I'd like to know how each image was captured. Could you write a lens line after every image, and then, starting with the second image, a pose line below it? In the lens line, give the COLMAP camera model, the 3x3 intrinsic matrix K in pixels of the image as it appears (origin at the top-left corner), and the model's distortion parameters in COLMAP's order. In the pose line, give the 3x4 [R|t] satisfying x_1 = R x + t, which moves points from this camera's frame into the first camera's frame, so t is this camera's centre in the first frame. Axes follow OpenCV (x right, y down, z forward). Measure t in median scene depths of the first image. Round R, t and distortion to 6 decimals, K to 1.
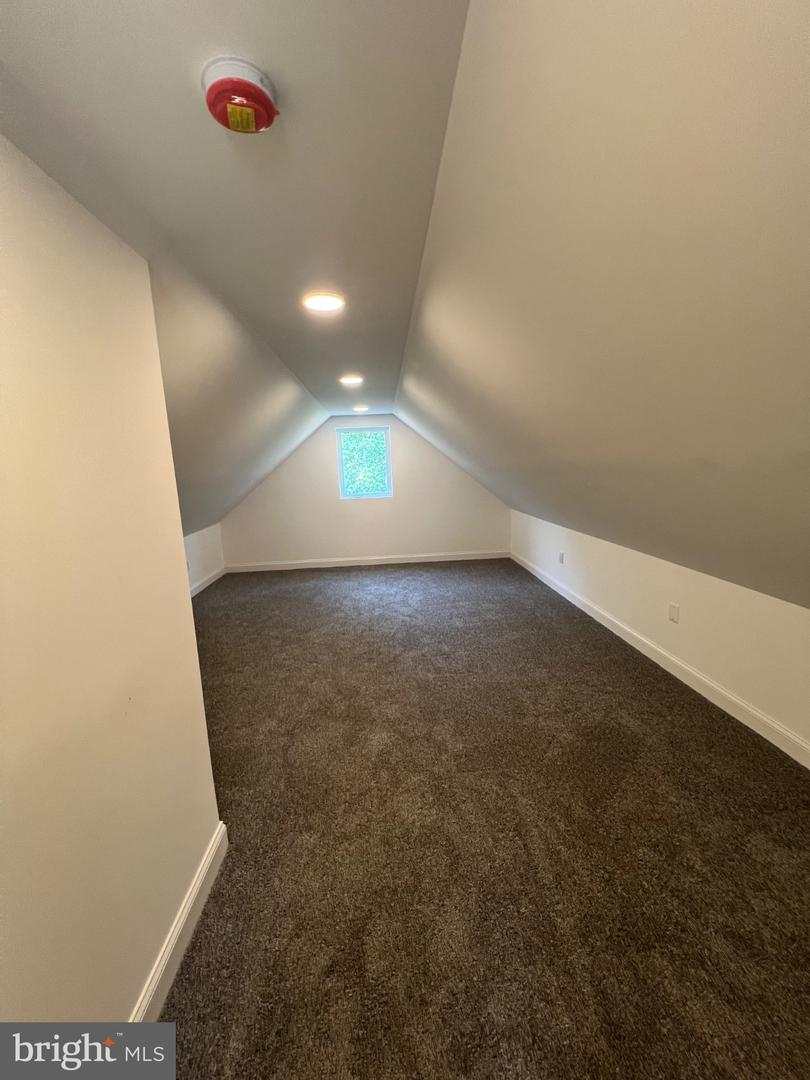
lens RADIAL K [[433.0, 0, 404.0], [0, 433.0, 538.6], [0, 0, 1]] dist [0.000492, 0.000488]
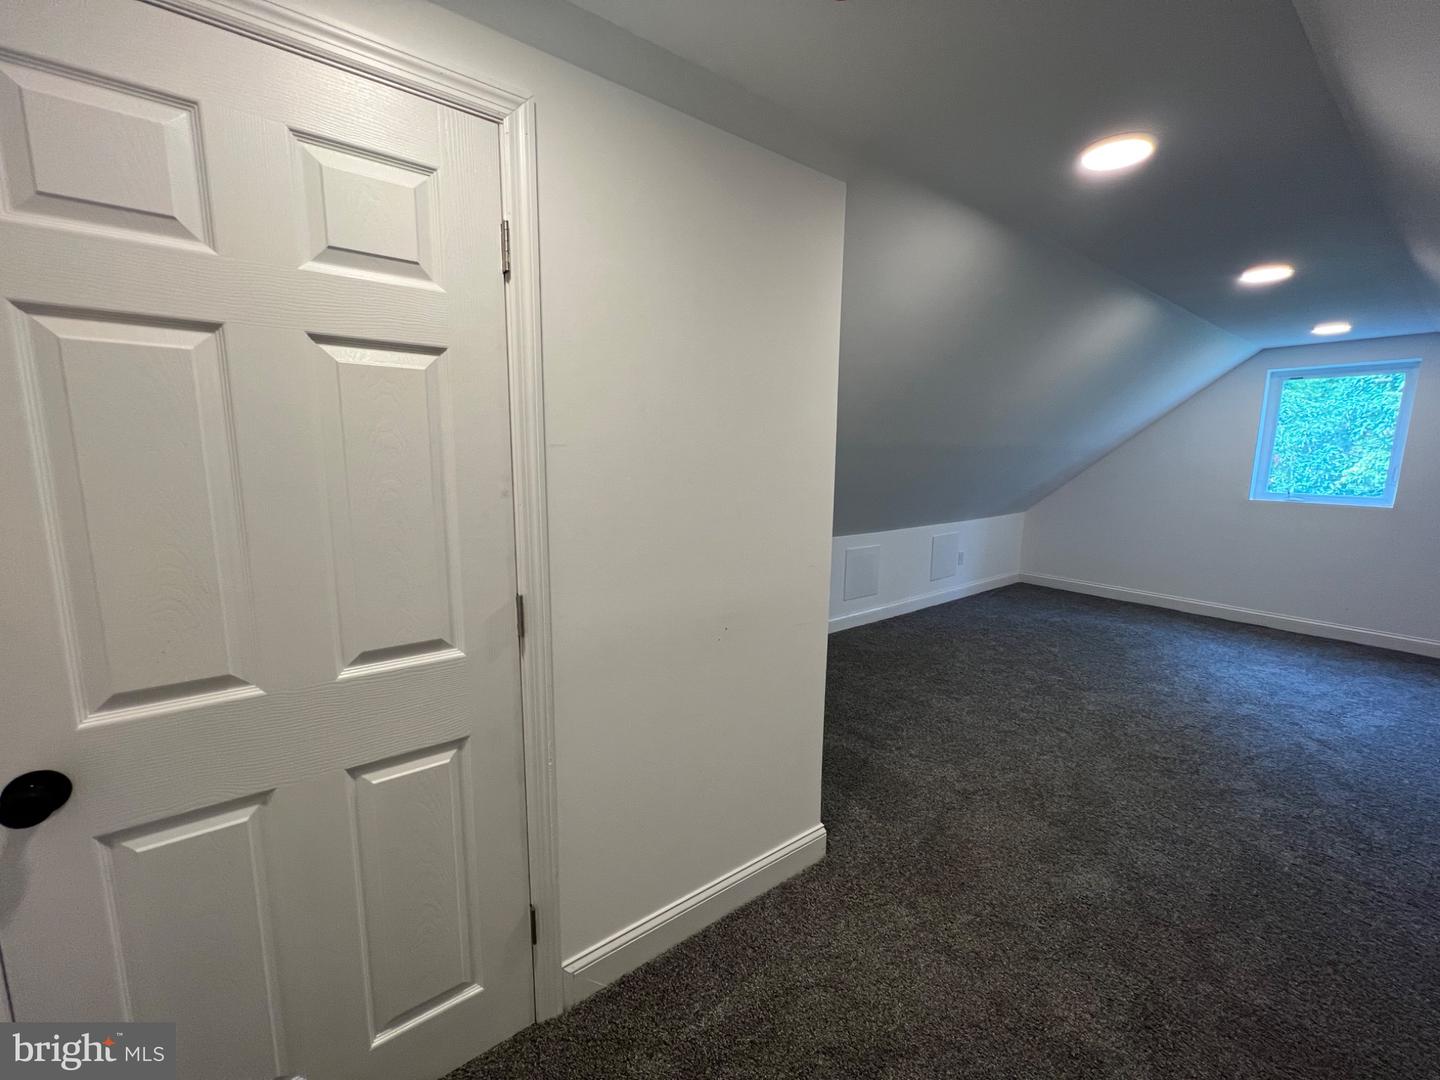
lens RADIAL K [[577.3, 0, 721.0], [0, 577.3, 537.7], [0, 0, 1]] dist [0.000492, 0.000488]
pose [[0.561363, 0.174101, -0.809049, 0.138663], [-0.173593, 0.980643, 0.090578, 0.011445], [0.809158, 0.089598, 0.580720, 0.054482]]
